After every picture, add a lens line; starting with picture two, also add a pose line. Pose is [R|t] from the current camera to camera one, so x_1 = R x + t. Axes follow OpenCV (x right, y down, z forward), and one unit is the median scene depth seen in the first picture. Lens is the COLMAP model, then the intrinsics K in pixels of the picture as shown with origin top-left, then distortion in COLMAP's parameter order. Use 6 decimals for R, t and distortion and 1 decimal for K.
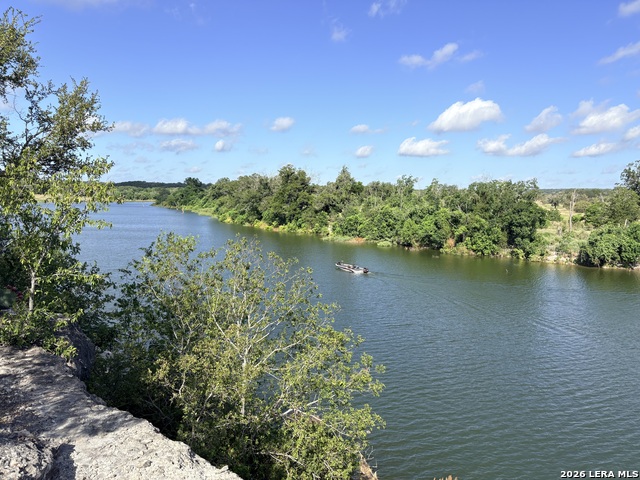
lens RADIAL K [[479.7, 0, 317.4], [0, 479.7, 239.6], [0, 0, 1]] dist [0.082838, -0.111508]
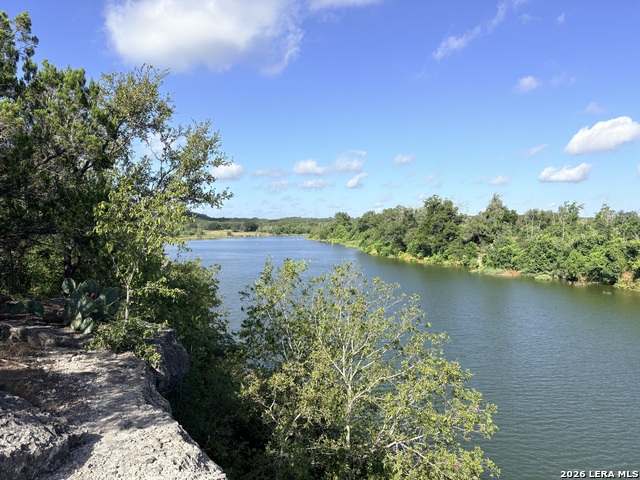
lens RADIAL K [[478.5, 0, 317.5], [0, 478.5, 243.6], [0, 0, 1]] dist [0.068268, -0.083315]
pose [[0.954635, -0.008749, -0.297650, 0.005651], [-0.008617, 0.998338, -0.056980, 0.000973], [0.297654, 0.056960, 0.952973, 0.001582]]
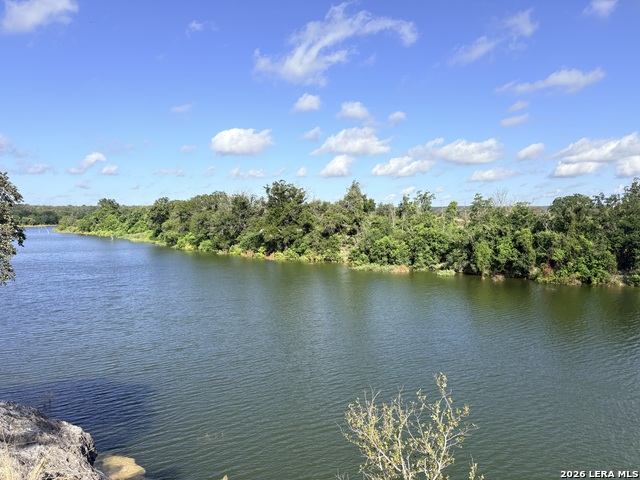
lens RADIAL K [[479.7, 0, 317.4], [0, 479.7, 239.6], [0, 0, 1]] dist [0.082838, -0.111508]
pose [[0.979750, -0.029089, 0.198099, -0.265455], [0.037176, 0.998615, -0.037225, -0.028507], [-0.196742, 0.043836, 0.979475, 0.264096]]
